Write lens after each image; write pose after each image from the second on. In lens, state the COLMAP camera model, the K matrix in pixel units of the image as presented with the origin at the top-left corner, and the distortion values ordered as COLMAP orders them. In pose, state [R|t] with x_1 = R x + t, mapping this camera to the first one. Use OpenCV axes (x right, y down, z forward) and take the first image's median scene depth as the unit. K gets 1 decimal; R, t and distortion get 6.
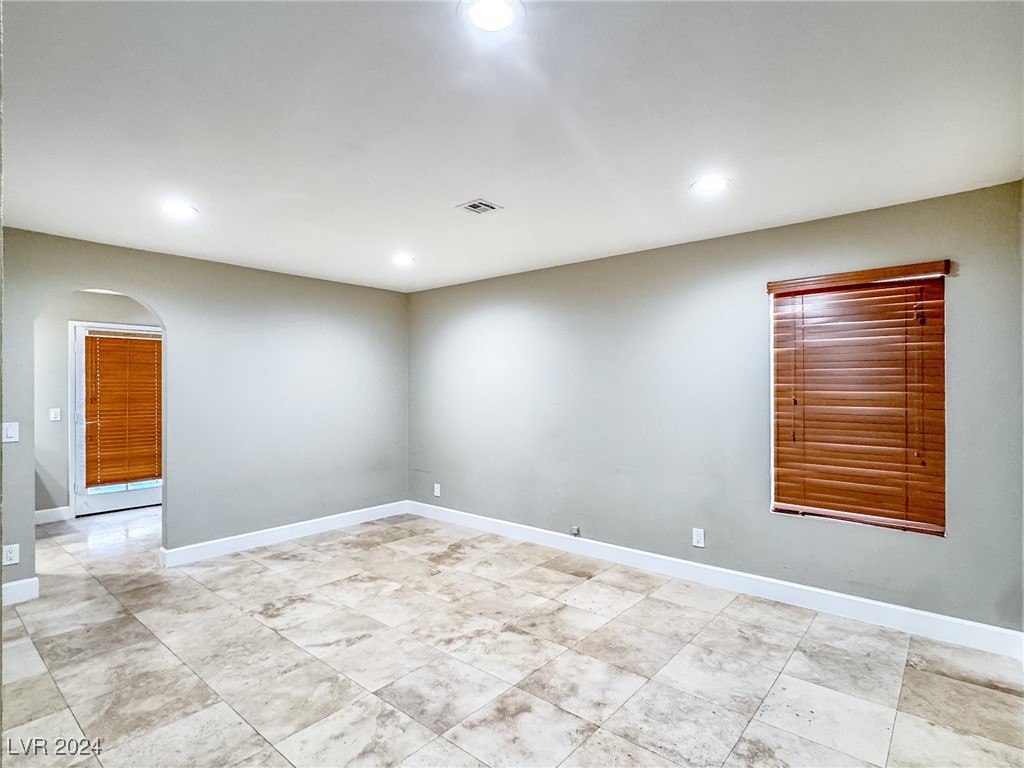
lens RADIAL K [[528.9, 0, 513.1], [0, 528.9, 385.5], [0, 0, 1]] dist [-0.003024, 0.000899]
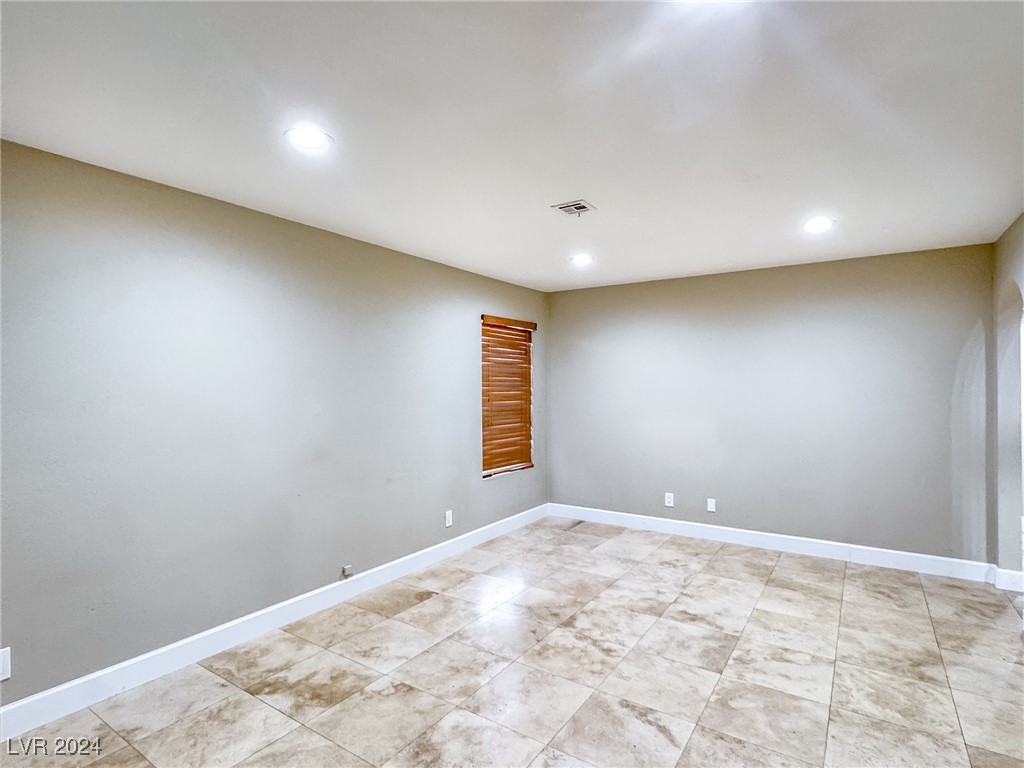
lens RADIAL K [[528.9, 0, 512.8], [0, 528.9, 383.8], [0, 0, 1]] dist [-0.003024, 0.000899]
pose [[-0.115806, 0.006482, 0.993251, -1.030417], [0.001204, 0.999979, -0.006386, -0.003288], [-0.993271, 0.000456, -0.115812, 1.234104]]
